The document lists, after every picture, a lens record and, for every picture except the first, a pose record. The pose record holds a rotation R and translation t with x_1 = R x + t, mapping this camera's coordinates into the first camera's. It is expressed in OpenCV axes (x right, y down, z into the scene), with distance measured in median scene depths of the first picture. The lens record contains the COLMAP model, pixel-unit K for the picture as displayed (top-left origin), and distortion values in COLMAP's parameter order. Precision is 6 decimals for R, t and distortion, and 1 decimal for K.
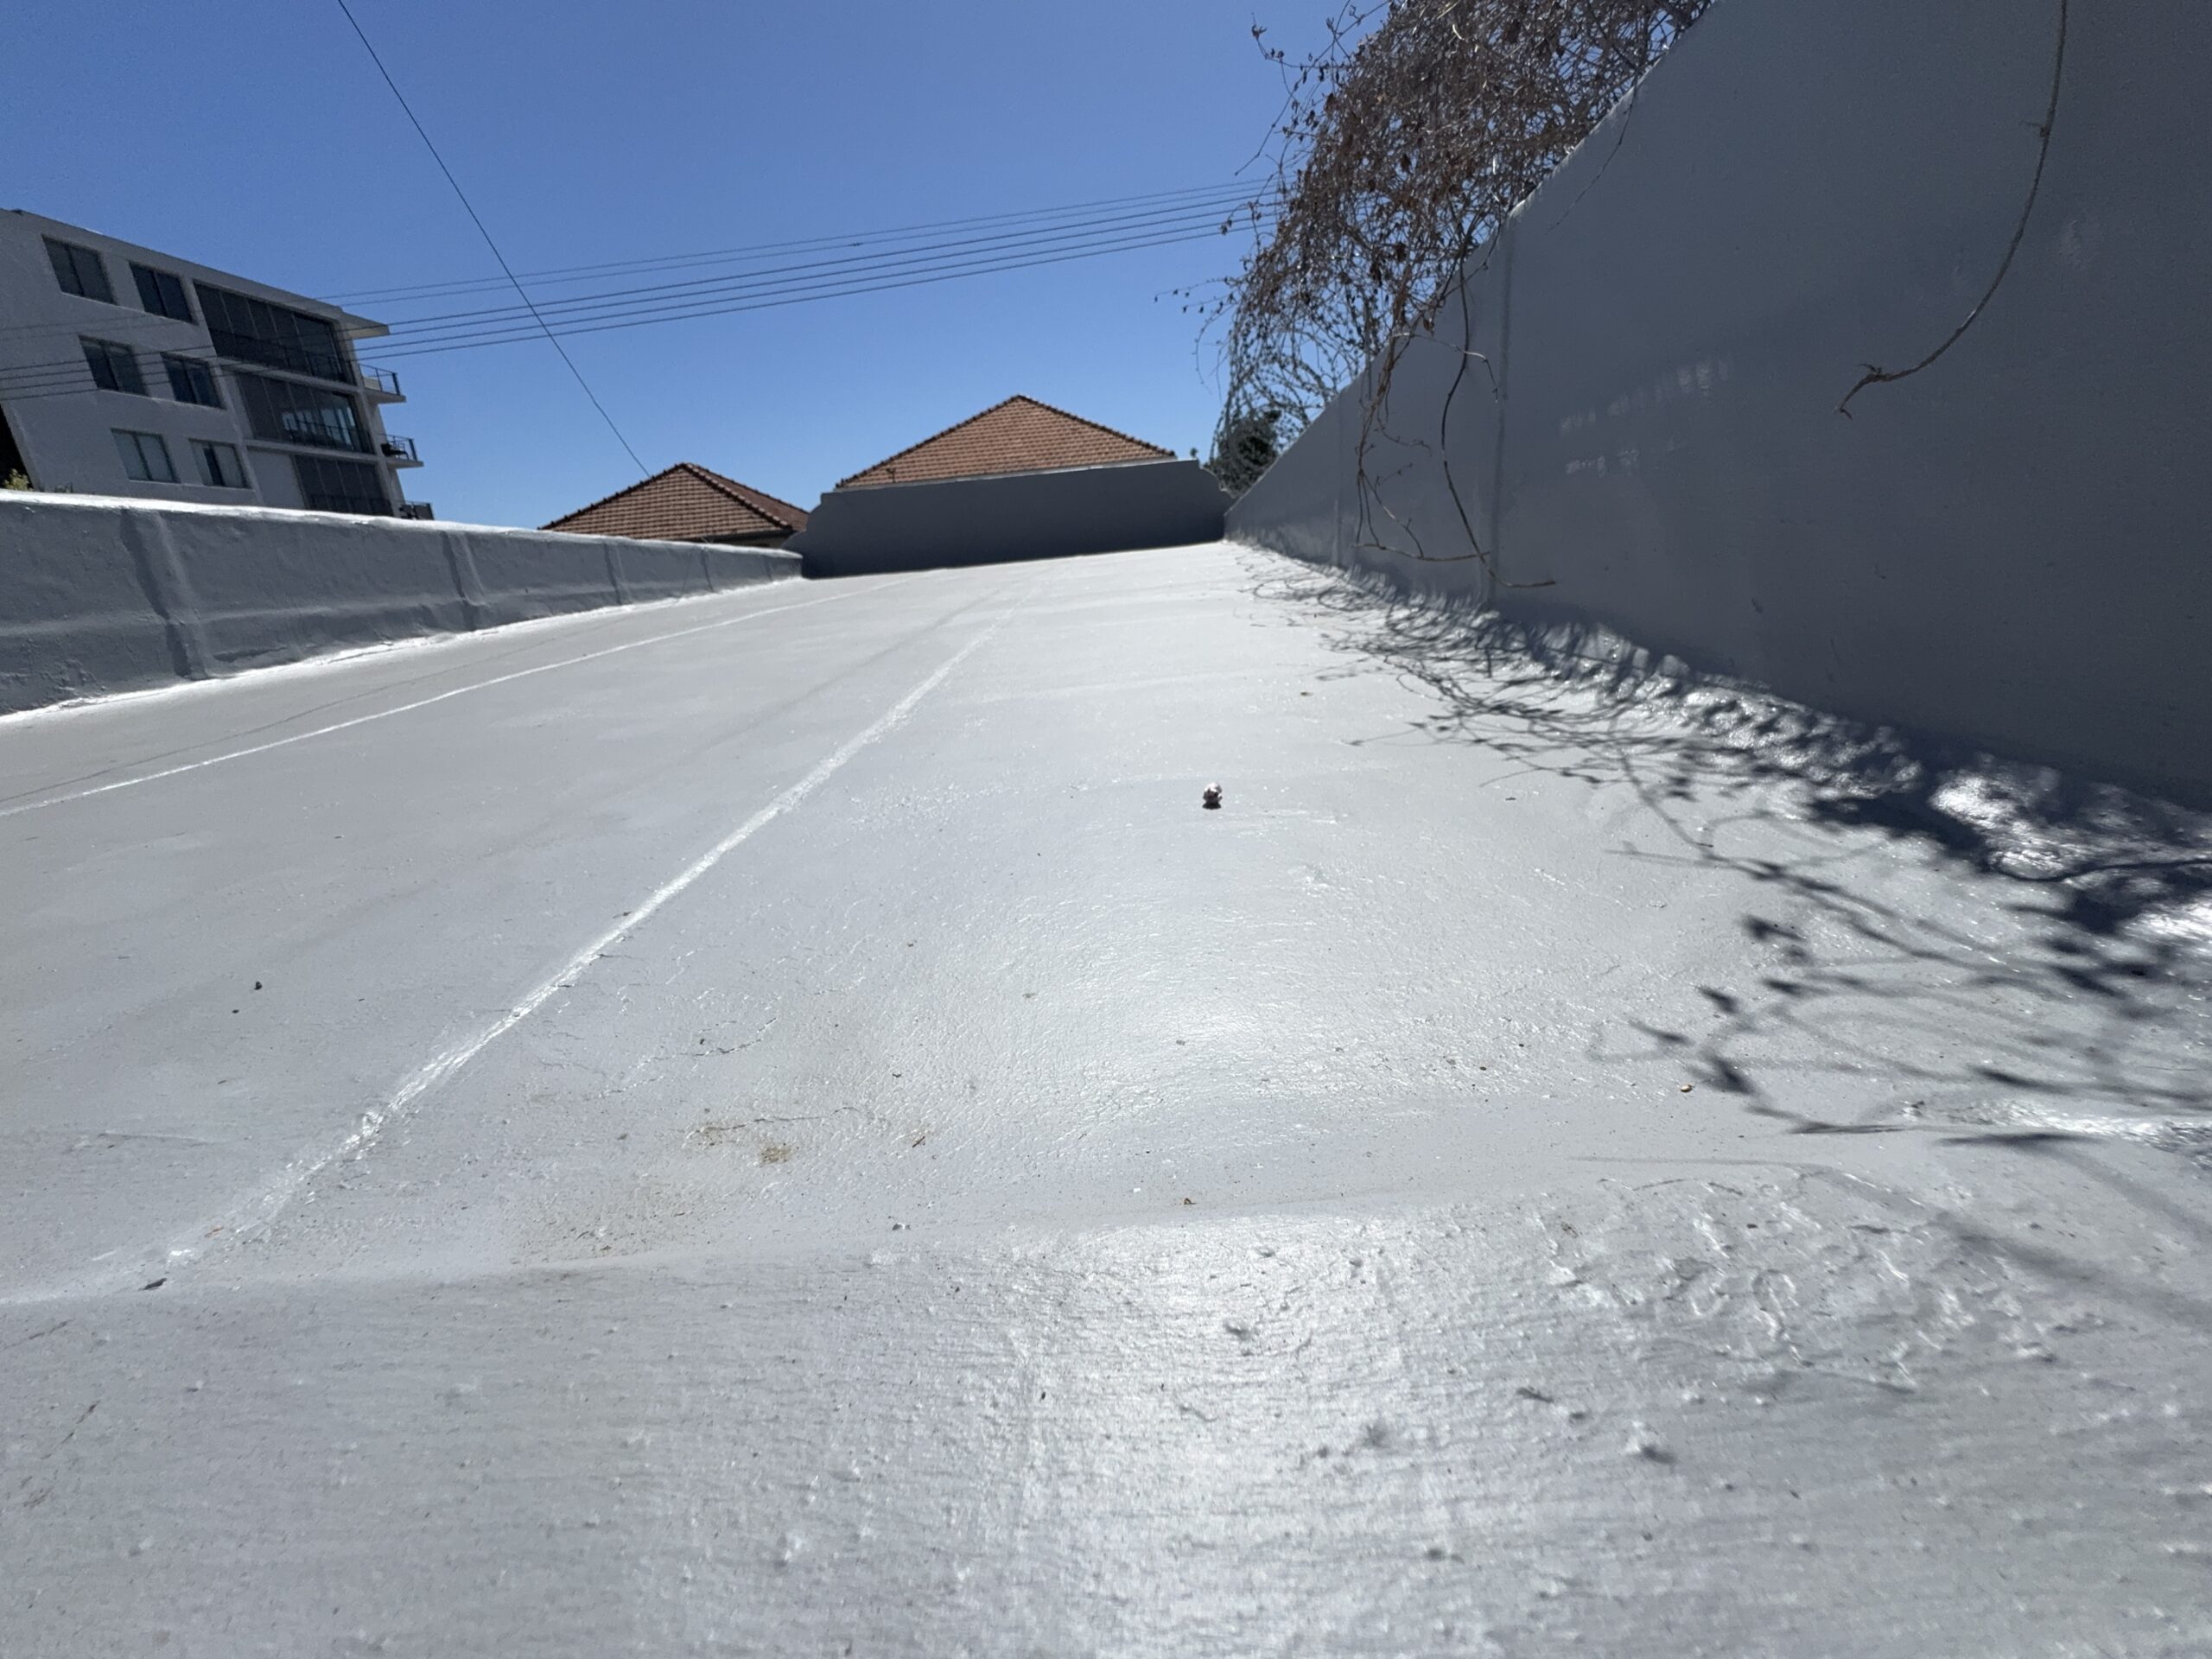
lens RADIAL K [[895.9, 0, 1106.0], [0, 895.9, 829.5], [0, 0, 1]] dist [-0.001763, -0.000335]
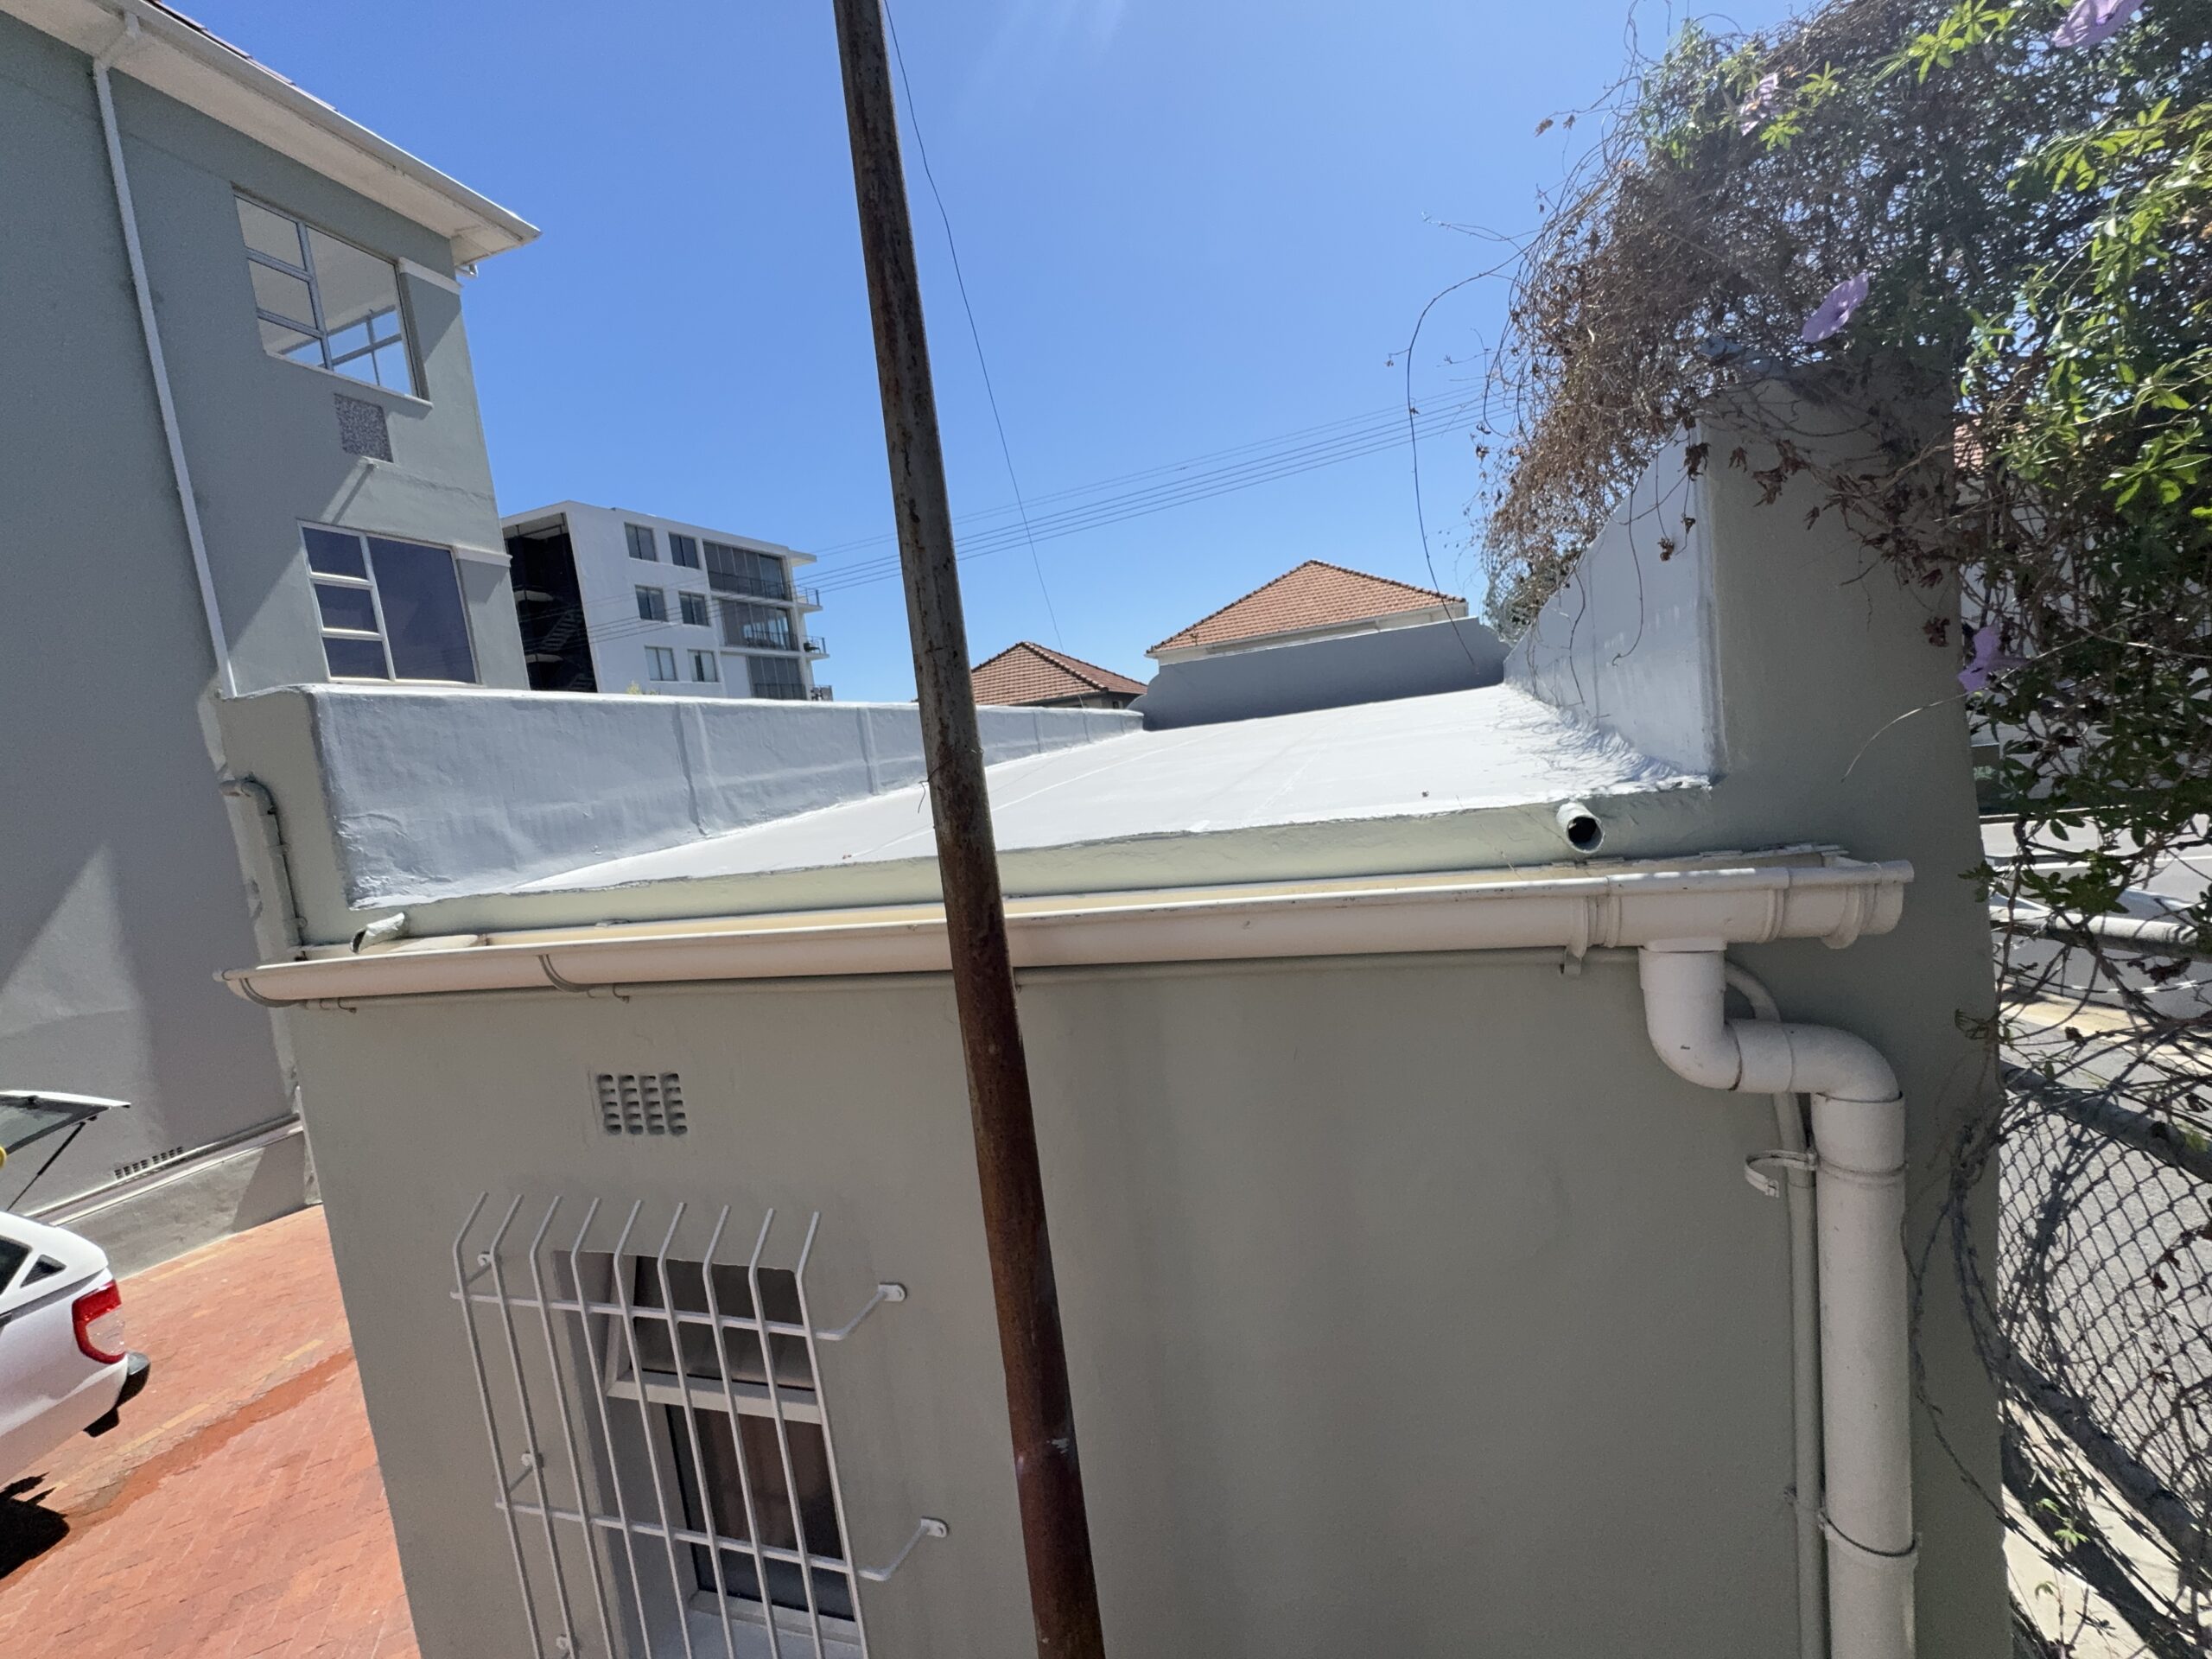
lens RADIAL K [[895.9, 0, 1106.0], [0, 895.9, 829.5], [0, 0, 1]] dist [-0.001763, -0.000335]
pose [[0.950844, -0.004688, -0.309634, 0.006398], [-0.044392, 0.987495, -0.151274, 0.105040], [0.306471, 0.157583, 0.938745, -0.377750]]
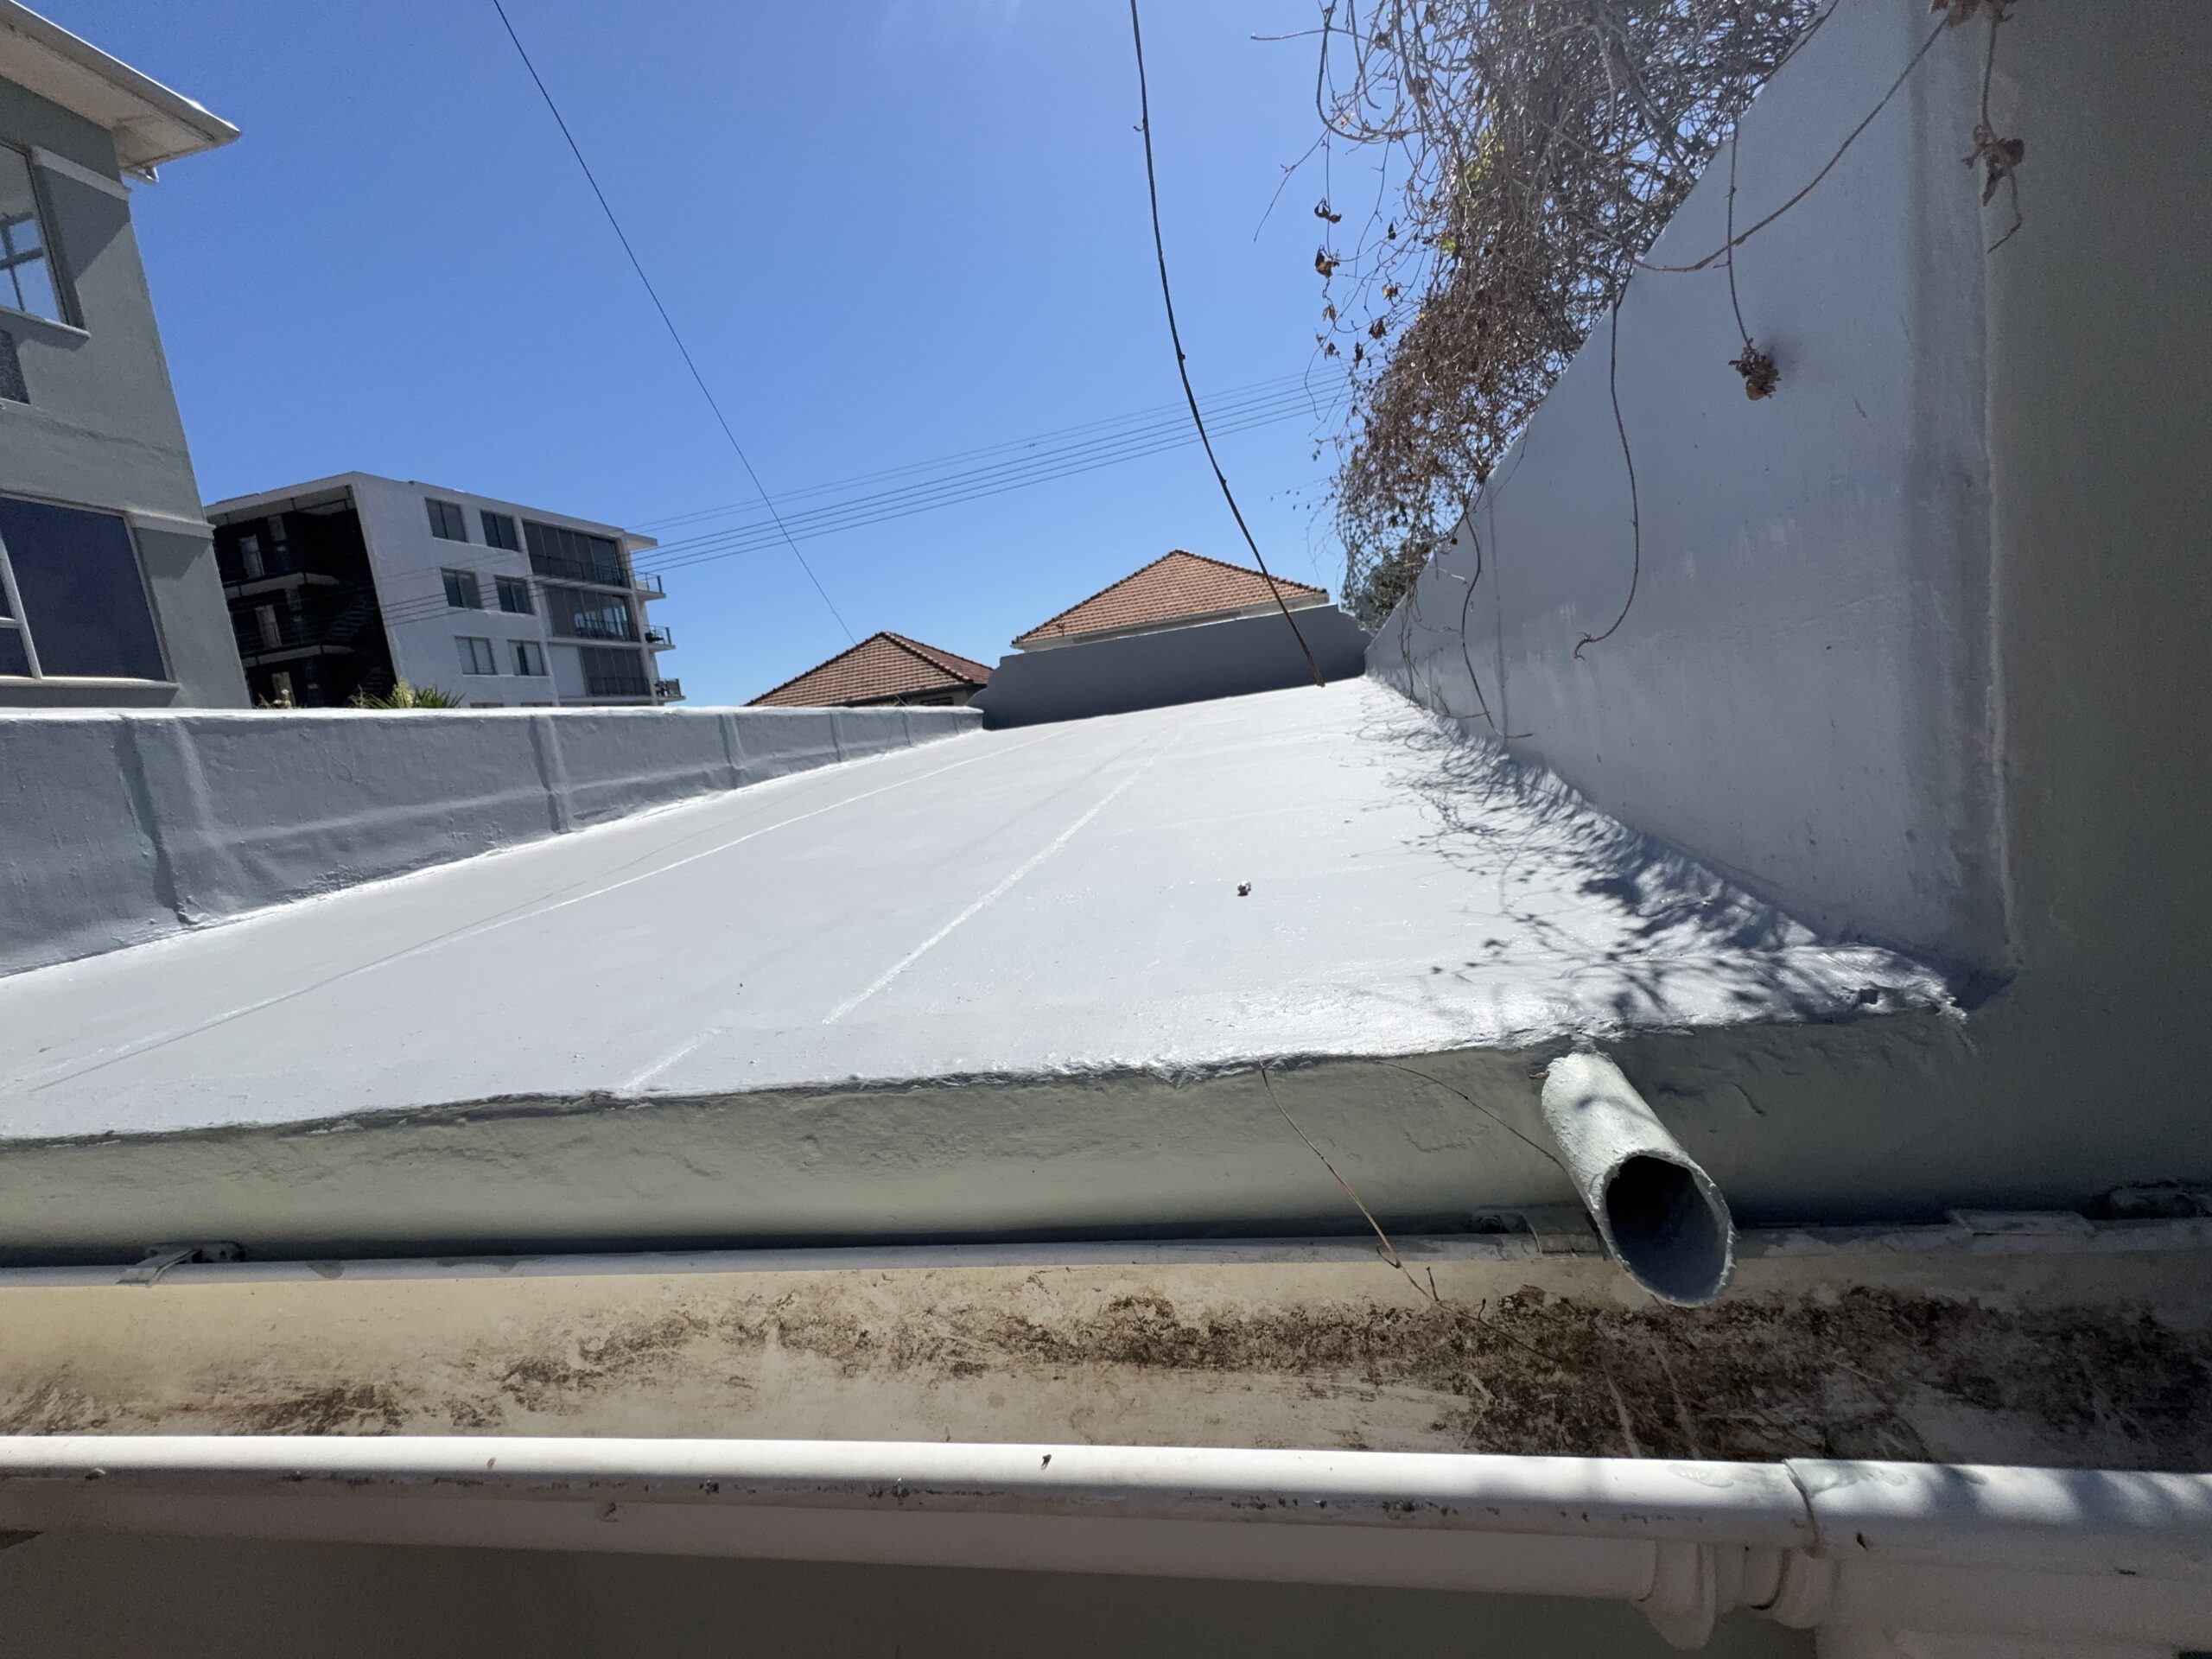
lens RADIAL K [[892.0, 0, 1106.0], [0, 892.0, 829.5], [0, 0, 1]] dist [-0.000385, -0.000508]
pose [[0.983142, -0.028795, -0.180562, 0.031634], [0.002623, 0.989641, -0.143540, 0.016197], [0.182825, 0.140647, 0.973033, -0.116597]]
